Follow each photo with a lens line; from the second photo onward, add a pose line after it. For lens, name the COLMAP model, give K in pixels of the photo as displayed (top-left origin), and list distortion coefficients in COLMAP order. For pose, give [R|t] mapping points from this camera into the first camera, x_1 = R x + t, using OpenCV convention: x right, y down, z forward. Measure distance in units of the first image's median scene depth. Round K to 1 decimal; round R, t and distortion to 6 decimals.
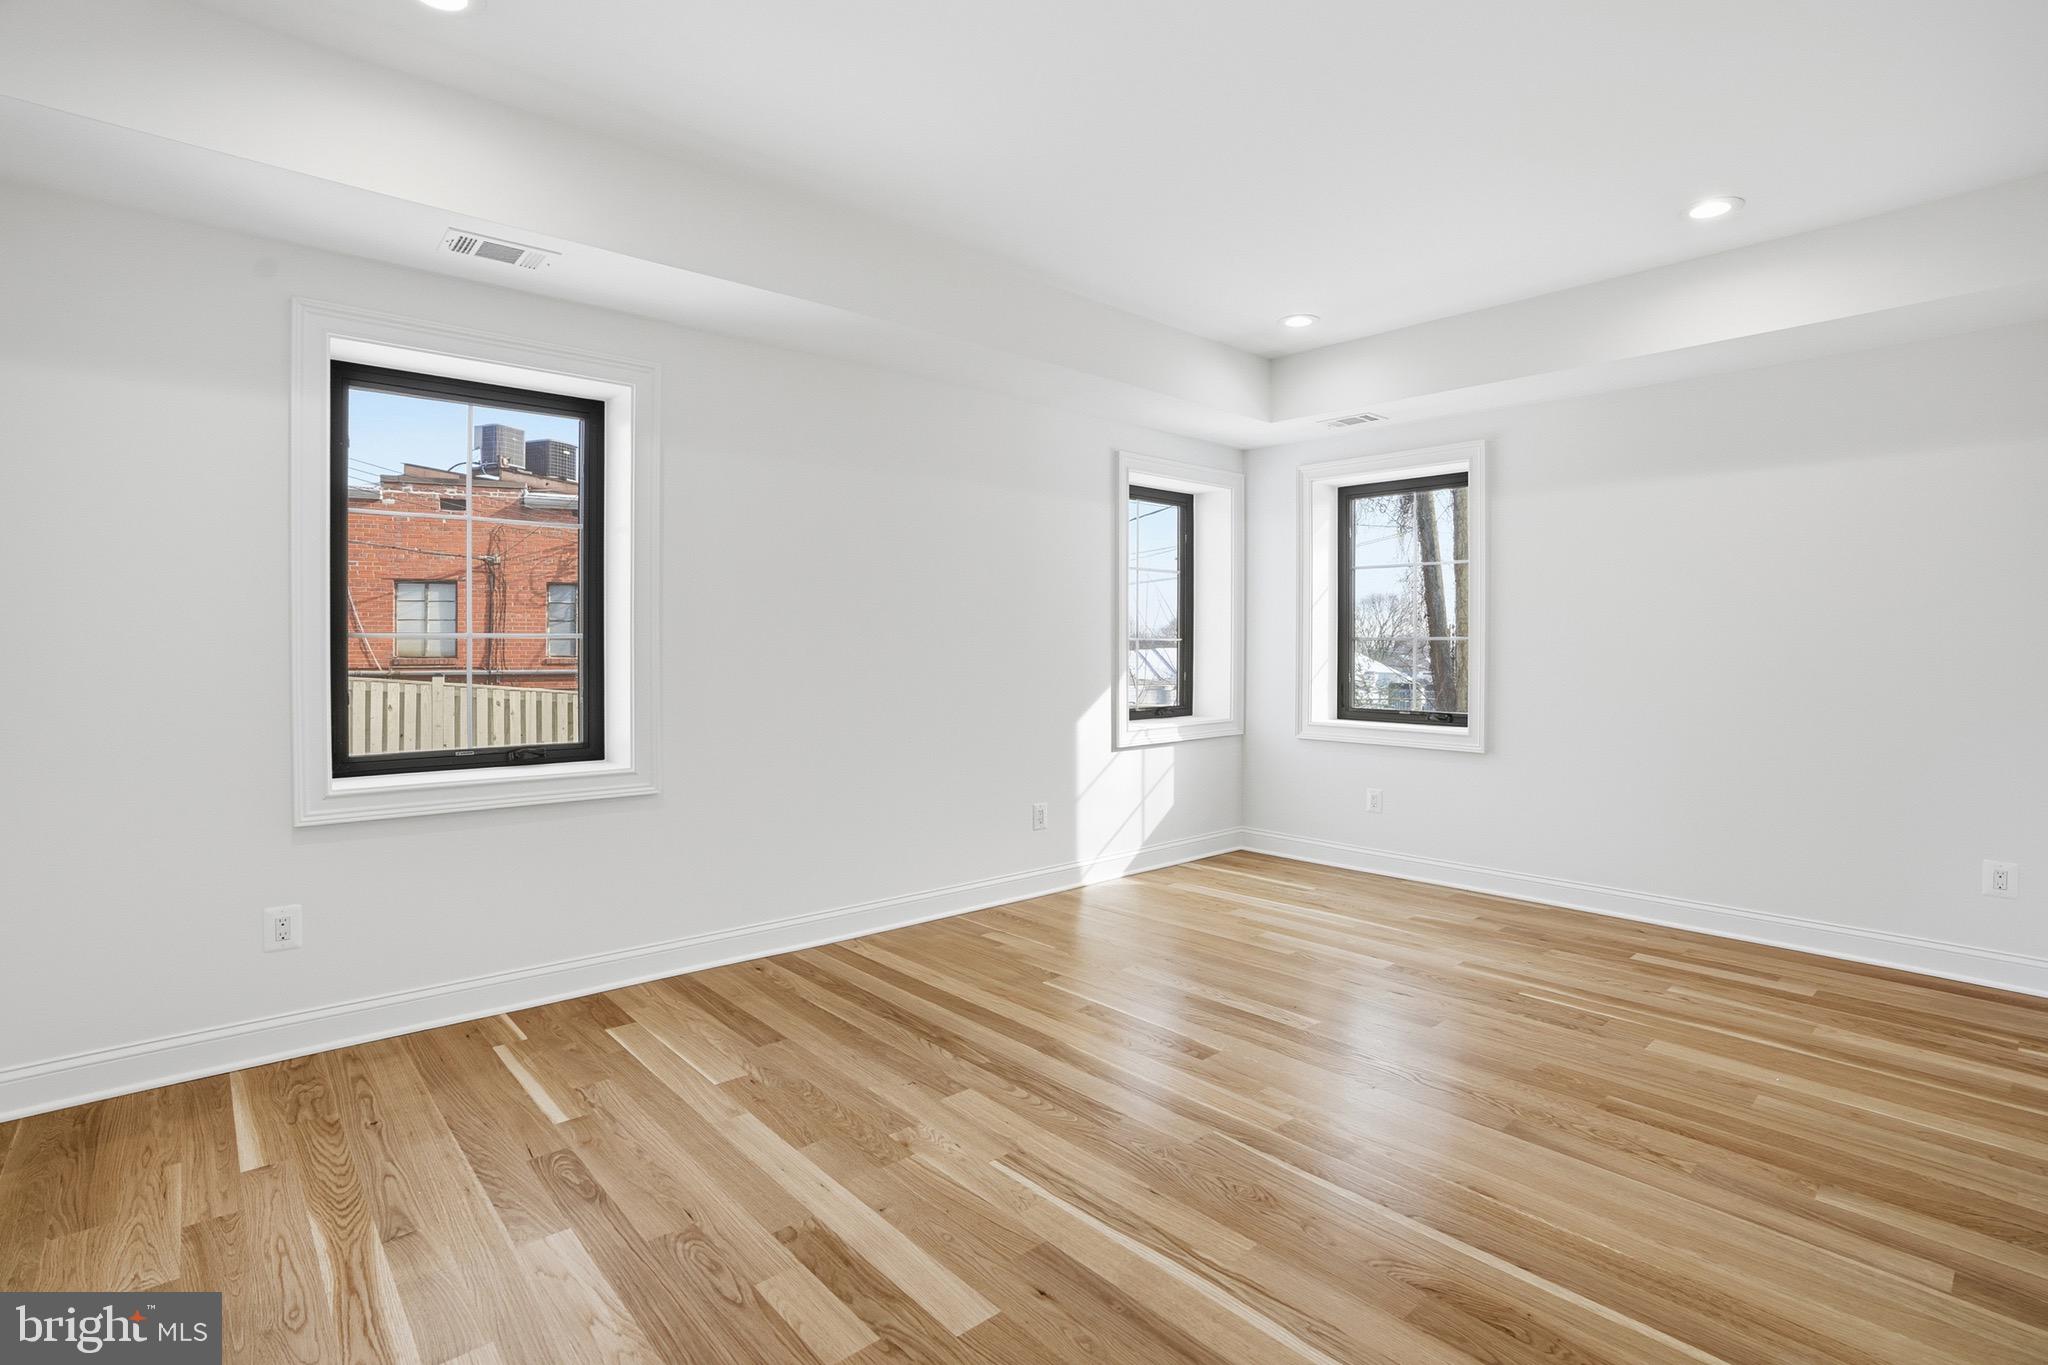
lens RADIAL K [[963.4, 0, 1025.7], [0, 963.4, 668.7], [0, 0, 1]] dist [-0.069870, 0.027687]
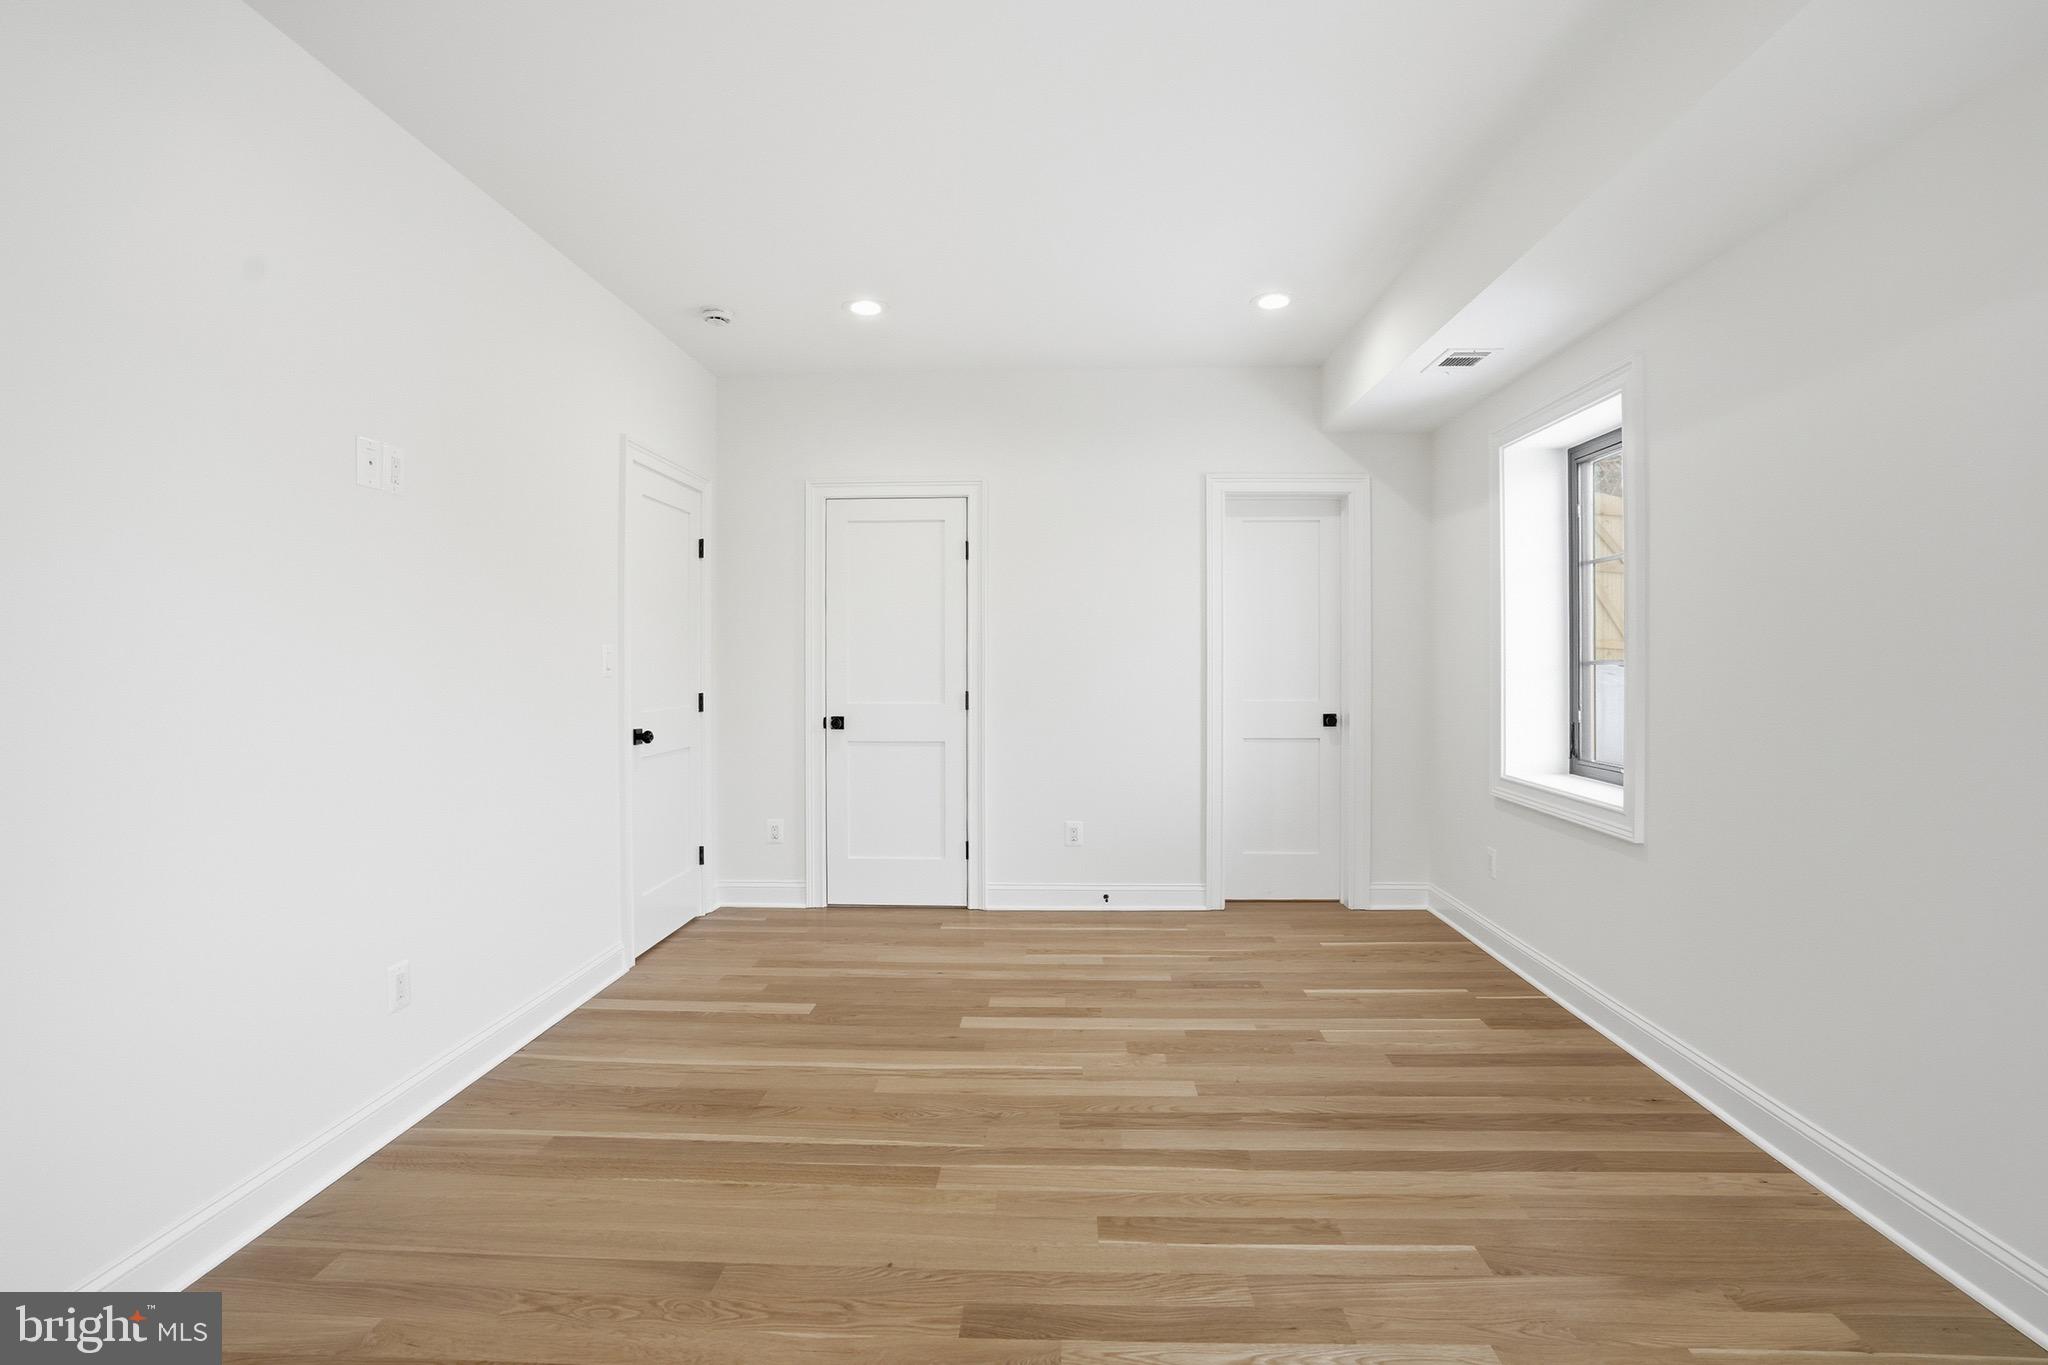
lens RADIAL K [[963.4, 0, 1025.7], [0, 963.4, 668.7], [0, 0, 1]] dist [-0.069870, 0.027687]
pose [[-0.687349, 0.006421, -0.726299, 0.815783], [-0.019710, 0.999428, 0.027489, -0.053544], [0.726060, 0.033210, -0.686829, 1.539720]]
